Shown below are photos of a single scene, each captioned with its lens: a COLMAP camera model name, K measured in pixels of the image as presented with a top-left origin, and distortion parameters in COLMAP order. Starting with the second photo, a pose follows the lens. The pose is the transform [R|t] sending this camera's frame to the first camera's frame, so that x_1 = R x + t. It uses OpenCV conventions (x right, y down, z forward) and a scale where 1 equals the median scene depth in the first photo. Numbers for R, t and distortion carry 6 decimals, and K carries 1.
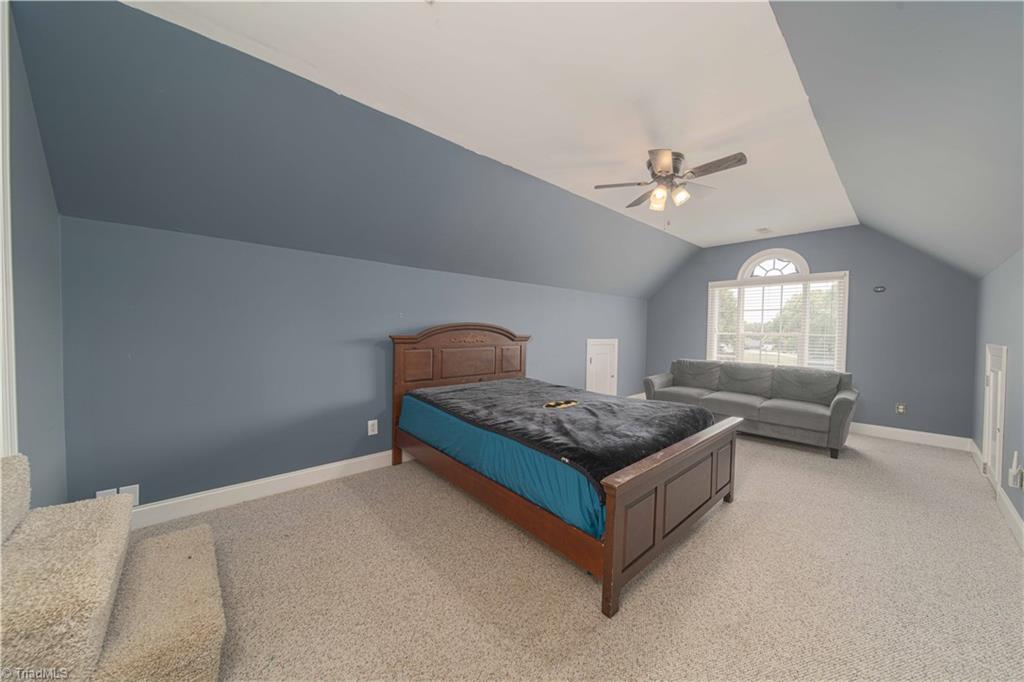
lens RADIAL K [[360.1, 0, 512.3], [0, 360.1, 339.0], [0, 0, 1]] dist [-0.008651, -0.000031]
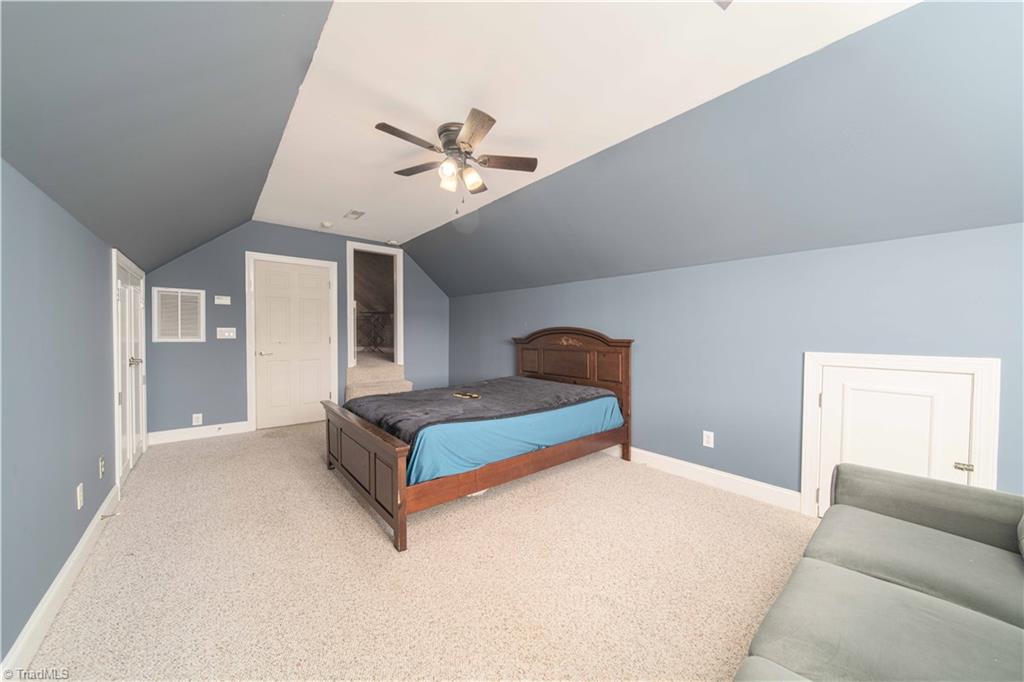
lens RADIAL K [[360.1, 0, 512.3], [0, 360.1, 339.0], [0, 0, 1]] dist [-0.008651, -0.000031]
pose [[-0.034435, 0.007603, -0.999378, 0.962011], [-0.030782, 0.999489, 0.008664, -0.013811], [0.998933, 0.031061, -0.034184, 0.879951]]
